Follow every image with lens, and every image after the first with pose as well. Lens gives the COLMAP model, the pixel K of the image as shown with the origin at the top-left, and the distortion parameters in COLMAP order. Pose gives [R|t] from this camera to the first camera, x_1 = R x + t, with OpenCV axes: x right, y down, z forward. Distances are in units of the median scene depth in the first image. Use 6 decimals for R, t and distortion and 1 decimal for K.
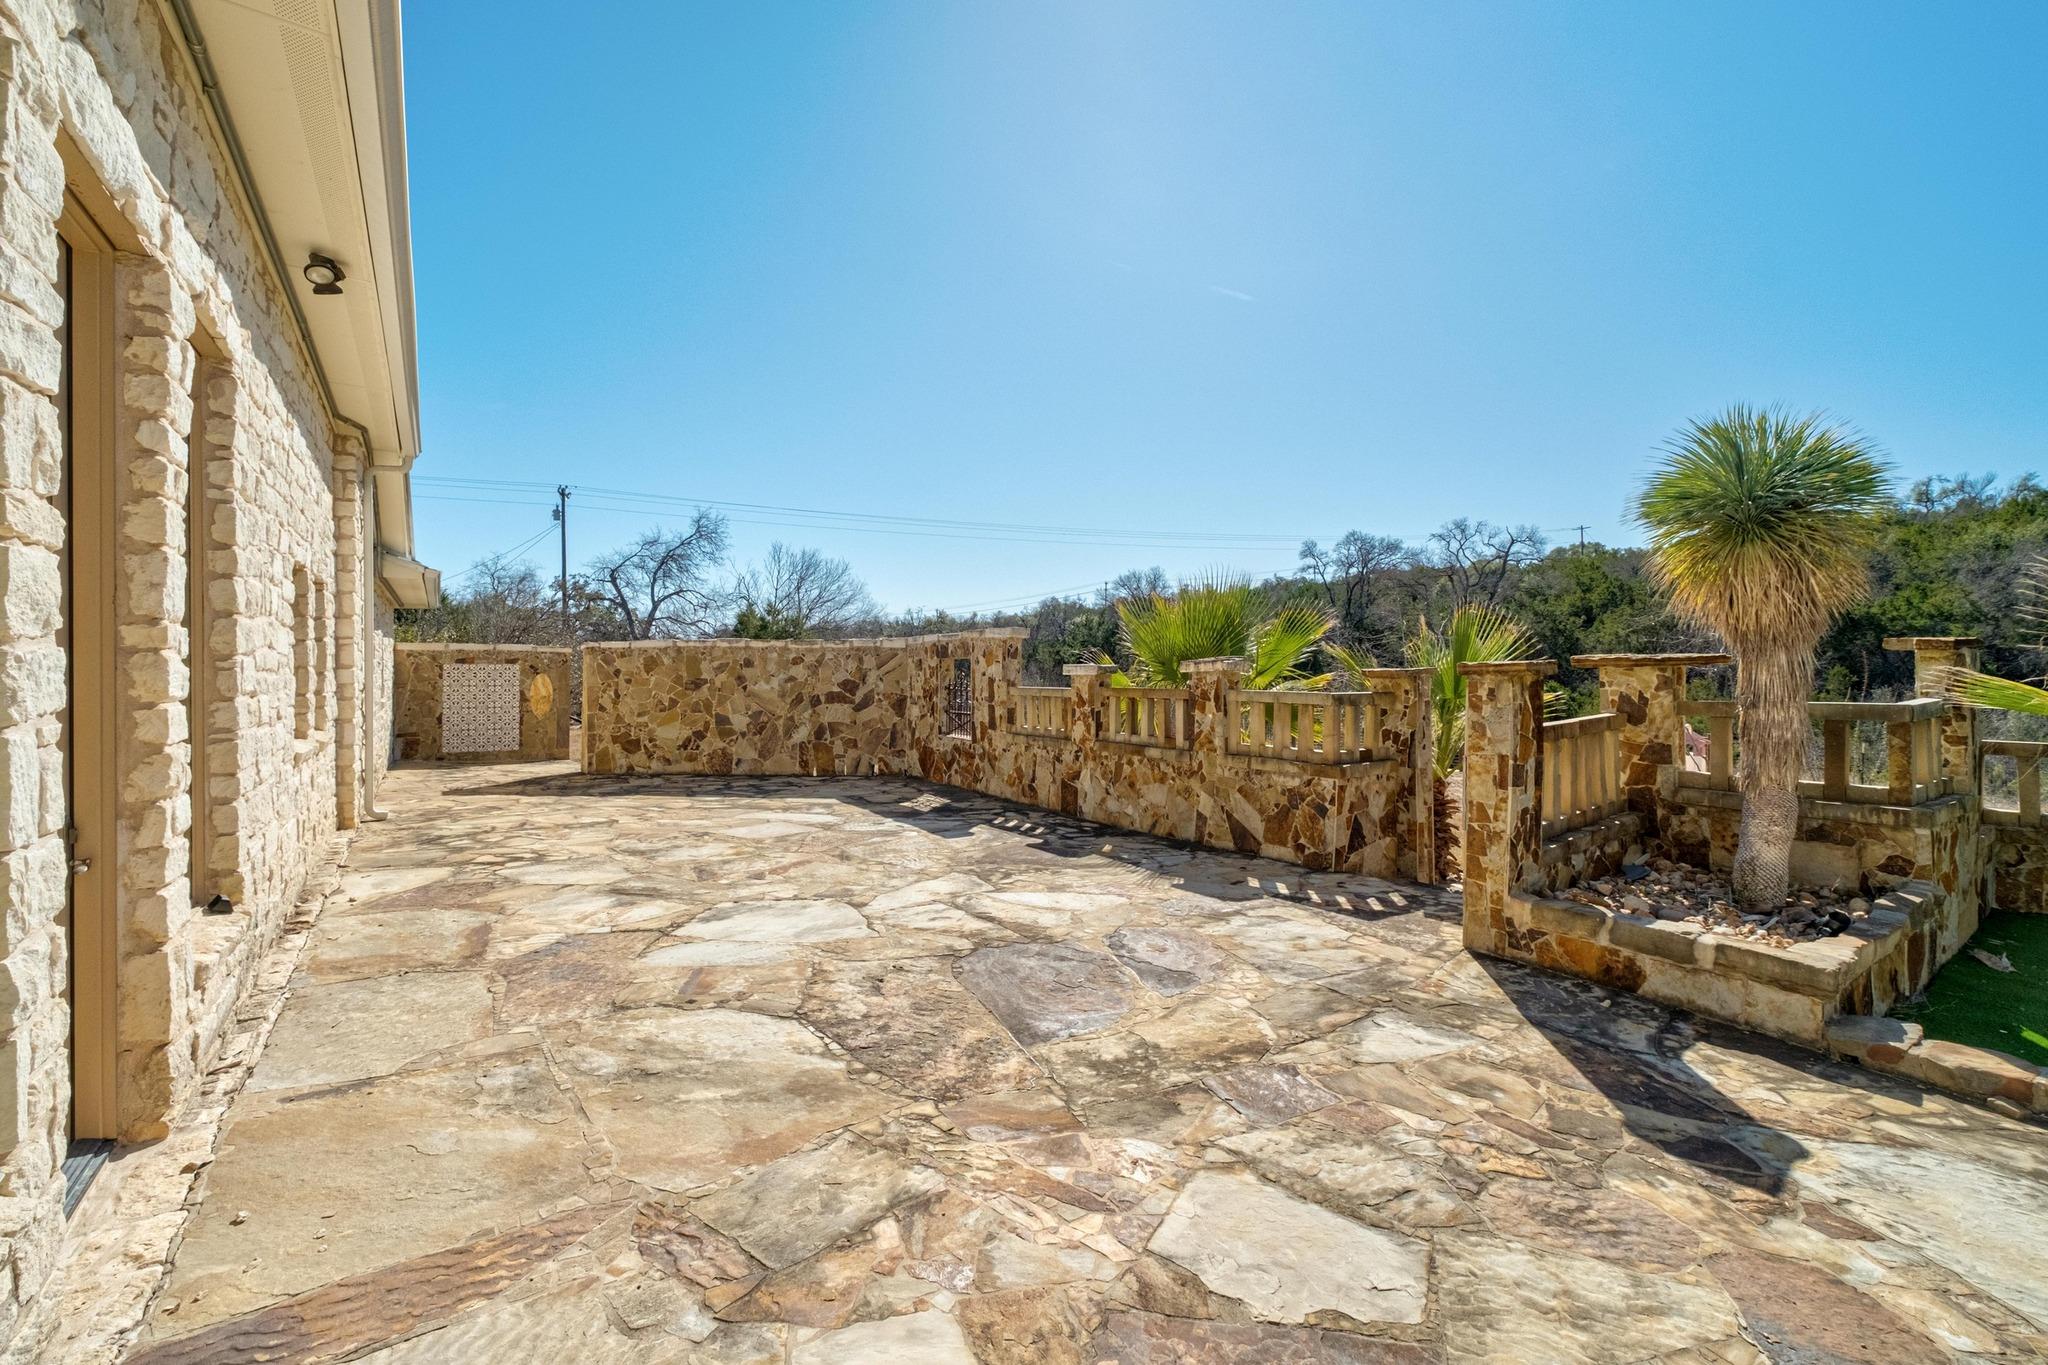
lens RADIAL K [[862.7, 0, 1034.1], [0, 862.7, 663.5], [0, 0, 1]] dist [-0.002859, 0.002945]
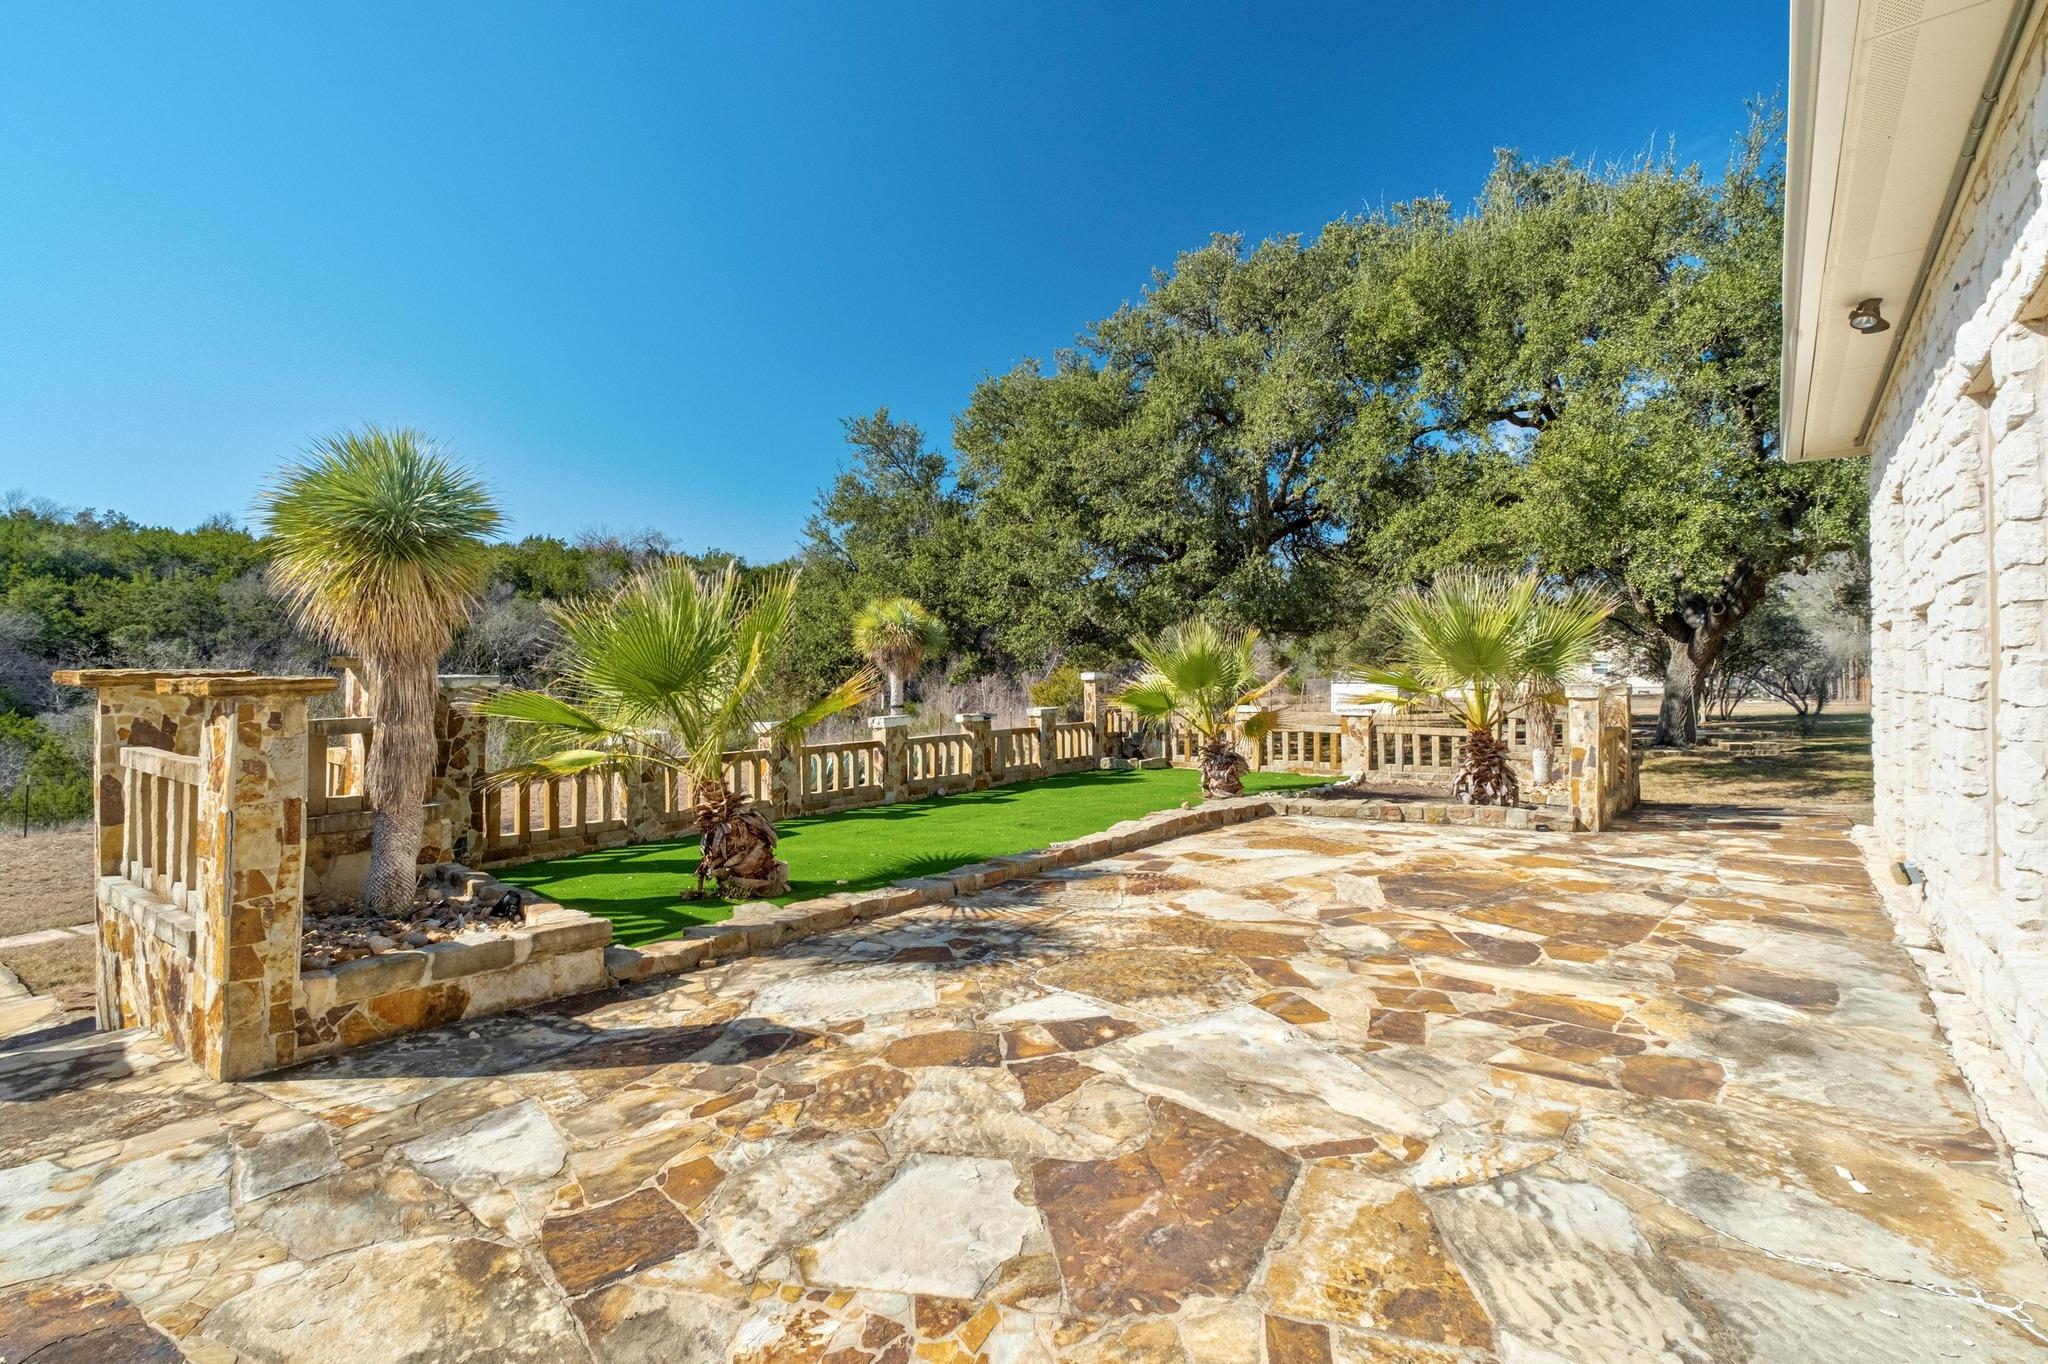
lens RADIAL K [[898.6, 0, 1040.0], [0, 898.6, 668.5], [0, 0, 1]] dist [-0.001264, 0.000760]
pose [[-0.265860, 0.011545, 0.963943, -0.501632], [0.005791, 0.999929, -0.010379, 0.002752], [-0.963994, 0.002822, -0.265908, 0.711785]]
